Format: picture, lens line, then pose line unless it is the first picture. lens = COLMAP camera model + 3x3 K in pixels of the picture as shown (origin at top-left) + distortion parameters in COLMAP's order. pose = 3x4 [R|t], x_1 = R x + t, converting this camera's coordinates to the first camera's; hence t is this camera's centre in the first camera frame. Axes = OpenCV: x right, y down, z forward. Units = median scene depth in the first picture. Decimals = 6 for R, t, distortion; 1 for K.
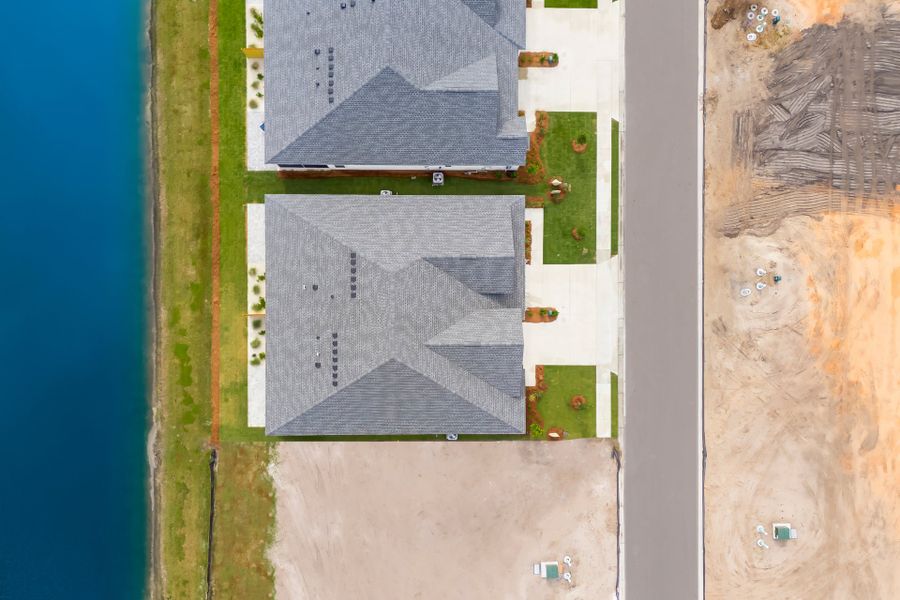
lens RADIAL K [[695.3, 0, 449.9], [0, 695.3, 333.8], [0, 0, 1]] dist [0.049315, 0.001361]
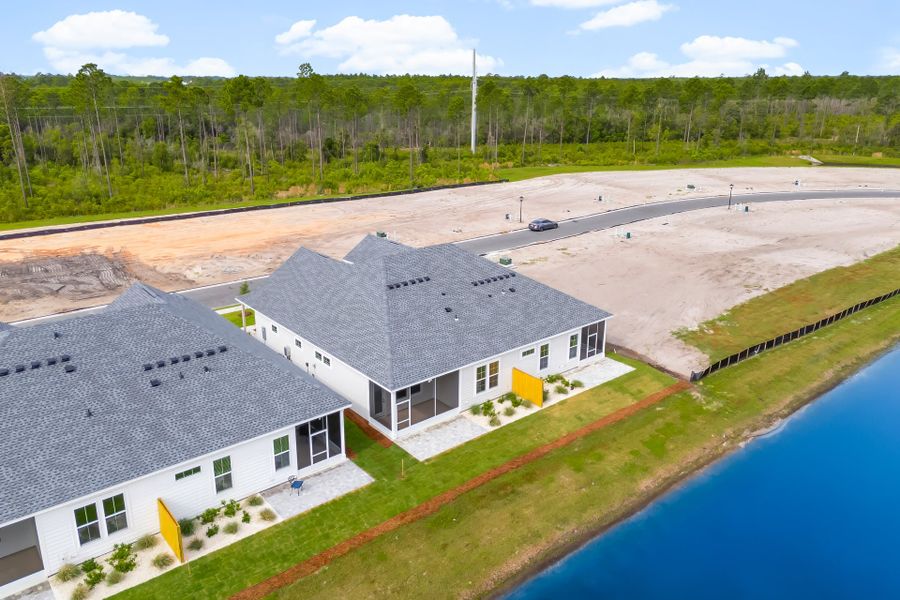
lens RADIAL K [[666.2, 0, 448.5], [0, 666.2, 278.8], [0, 0, 1]] dist [0.054340, -0.006876]
pose [[-0.637099, -0.235935, 0.733784, -0.704105], [0.770777, -0.191729, 0.607571, -0.497378], [-0.002660, 0.952667, 0.304004, 0.662132]]
